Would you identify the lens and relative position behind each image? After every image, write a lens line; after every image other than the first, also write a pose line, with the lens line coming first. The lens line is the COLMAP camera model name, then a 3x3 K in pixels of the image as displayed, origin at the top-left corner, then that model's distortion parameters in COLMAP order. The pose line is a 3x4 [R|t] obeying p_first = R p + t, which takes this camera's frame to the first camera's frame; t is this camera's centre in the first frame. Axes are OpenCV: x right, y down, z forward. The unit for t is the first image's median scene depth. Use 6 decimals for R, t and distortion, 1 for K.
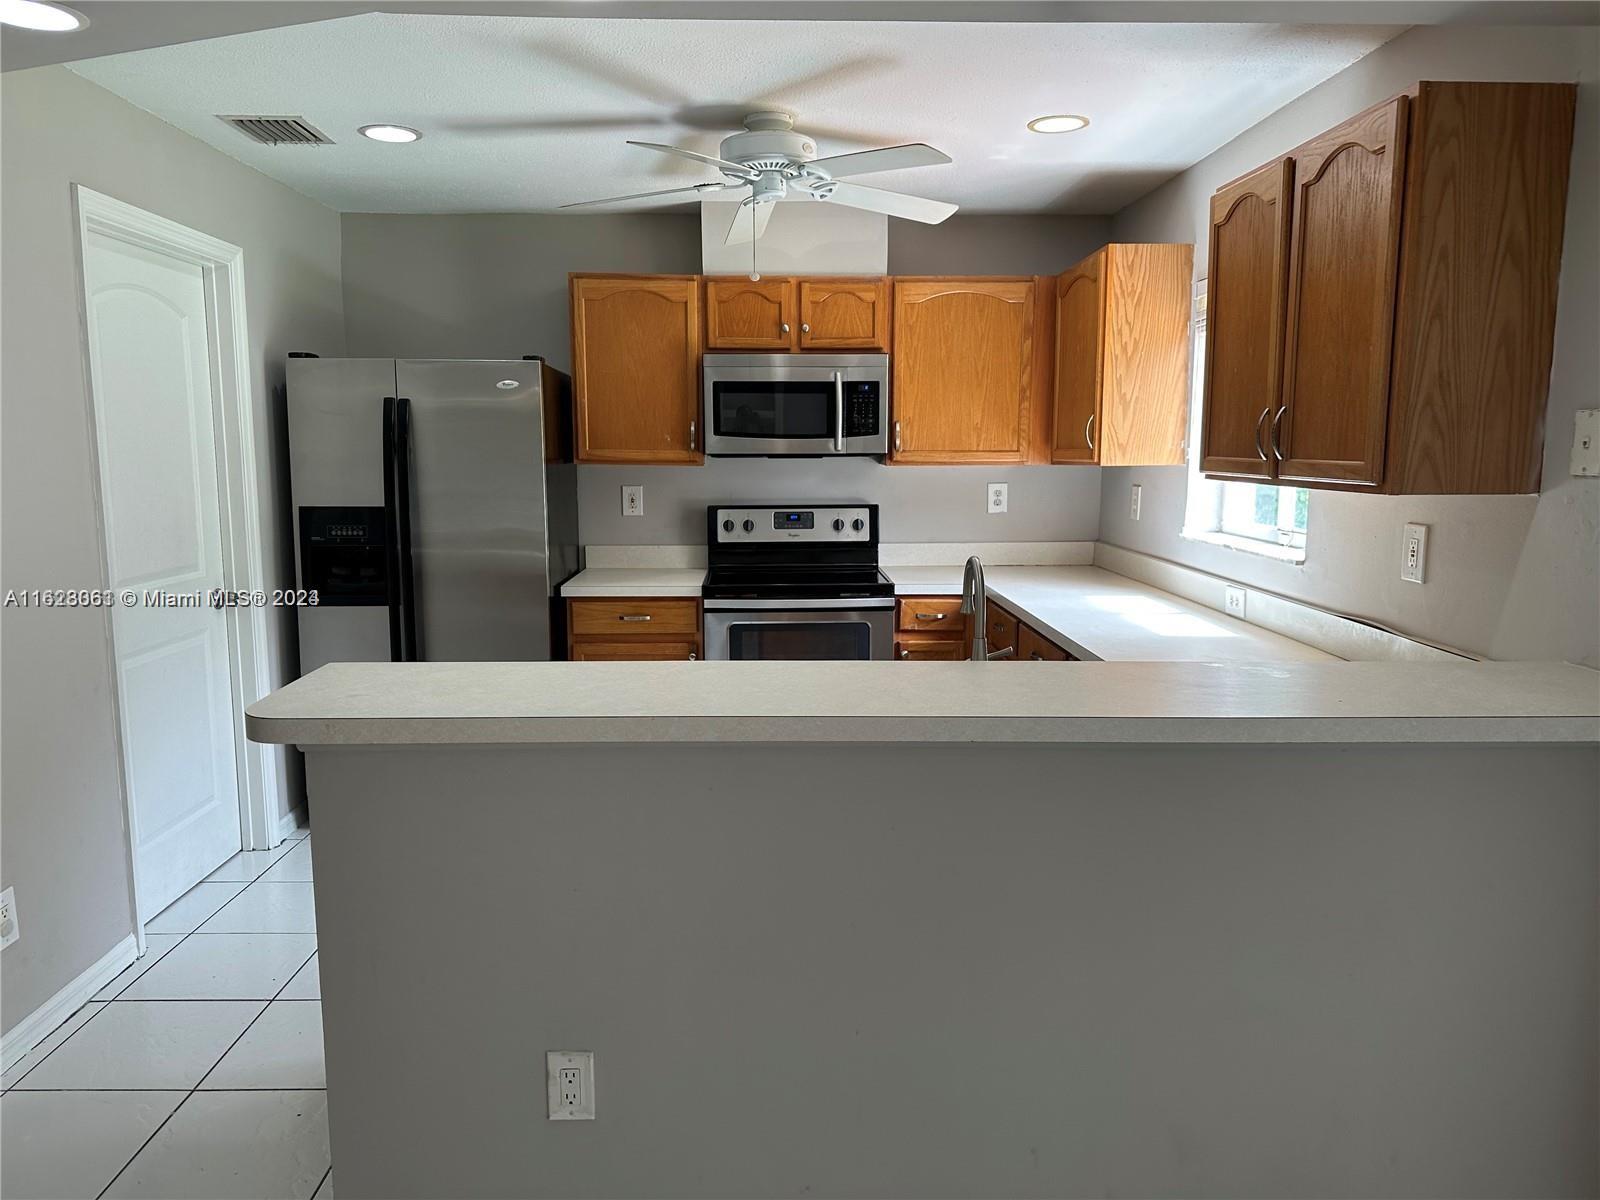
lens RADIAL K [[1131.1, 0, 798.4], [0, 1131.1, 593.2], [0, 0, 1]] dist [0.026101, -0.016984]
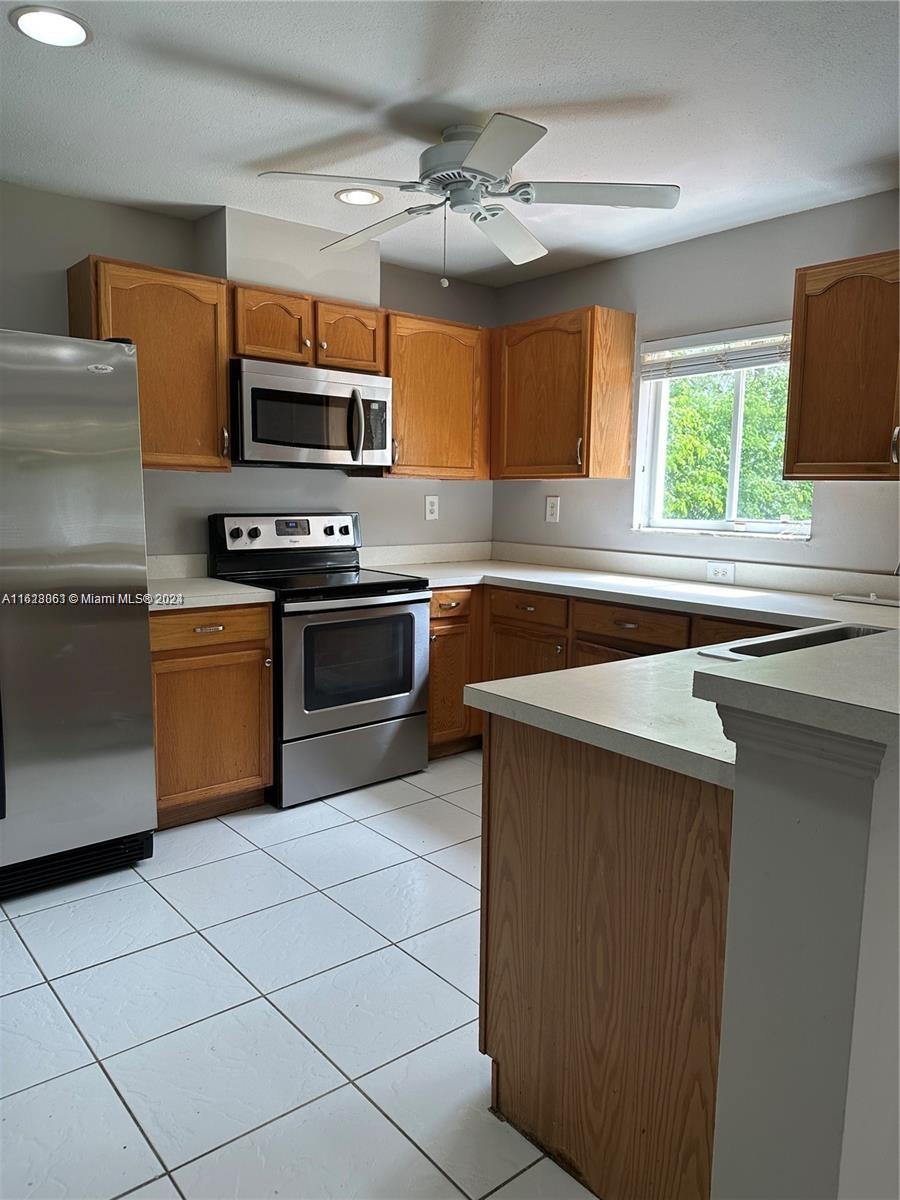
lens RADIAL K [[848.3, 0, 453.0], [0, 848.3, 606.8], [0, 0, 1]] dist [0.026101, -0.016984]
pose [[0.775897, -0.071764, 0.626765, -0.418180], [0.068356, 0.997223, 0.029560, -0.003363], [-0.627146, 0.019908, 0.778648, 0.300874]]
